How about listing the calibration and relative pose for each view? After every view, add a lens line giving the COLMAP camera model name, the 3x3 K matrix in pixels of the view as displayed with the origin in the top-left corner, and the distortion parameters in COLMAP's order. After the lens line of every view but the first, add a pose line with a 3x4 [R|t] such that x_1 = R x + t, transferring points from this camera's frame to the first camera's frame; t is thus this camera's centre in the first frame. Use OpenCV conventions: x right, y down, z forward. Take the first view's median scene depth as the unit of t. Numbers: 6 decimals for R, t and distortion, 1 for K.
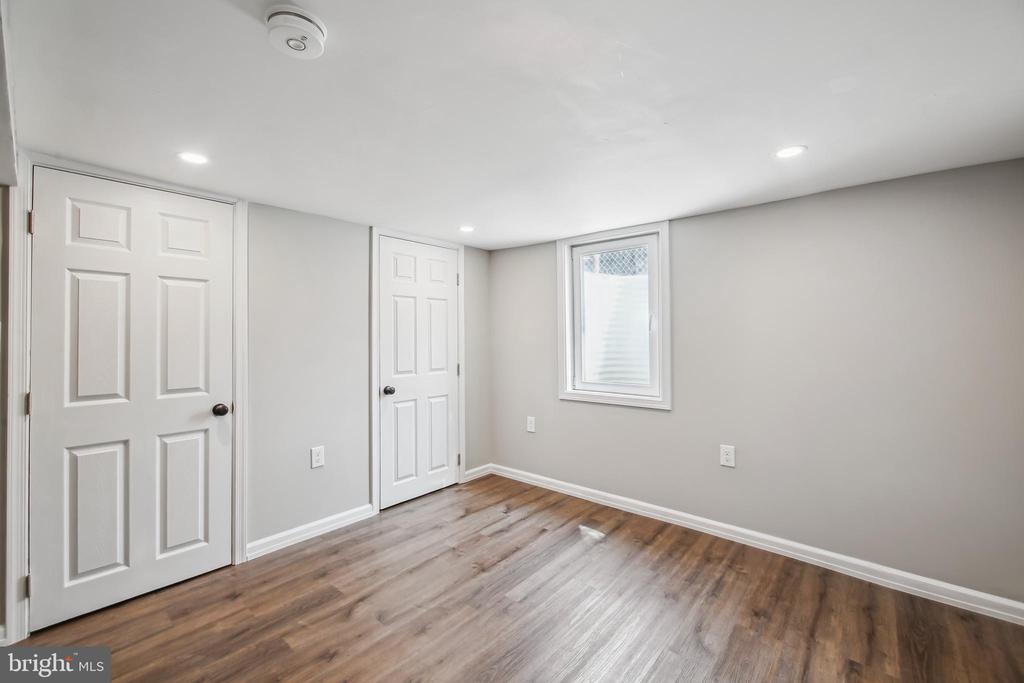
lens RADIAL K [[445.0, 0, 511.6], [0, 445.0, 325.7], [0, 0, 1]] dist [-0.019328, -0.000387]
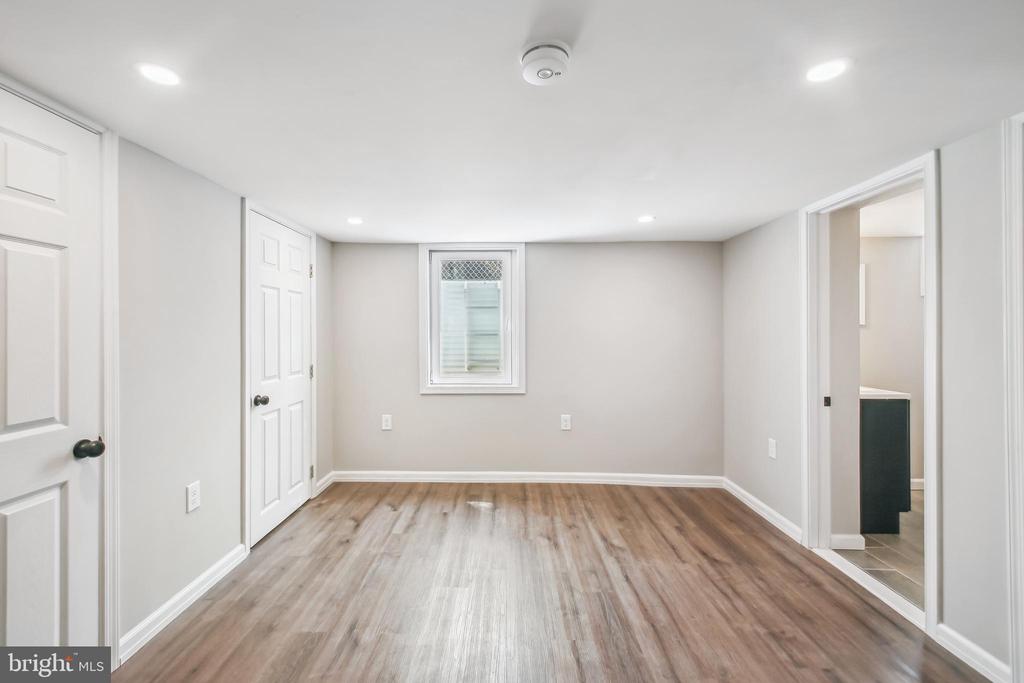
lens RADIAL K [[443.0, 0, 510.4], [0, 443.0, 328.7], [0, 0, 1]] dist [0.013736, -0.019986]
pose [[0.747071, 0.009523, 0.664676, -0.516667], [-0.018068, 0.999819, 0.005983, -0.001036], [-0.664498, -0.016479, 0.747108, 0.085213]]
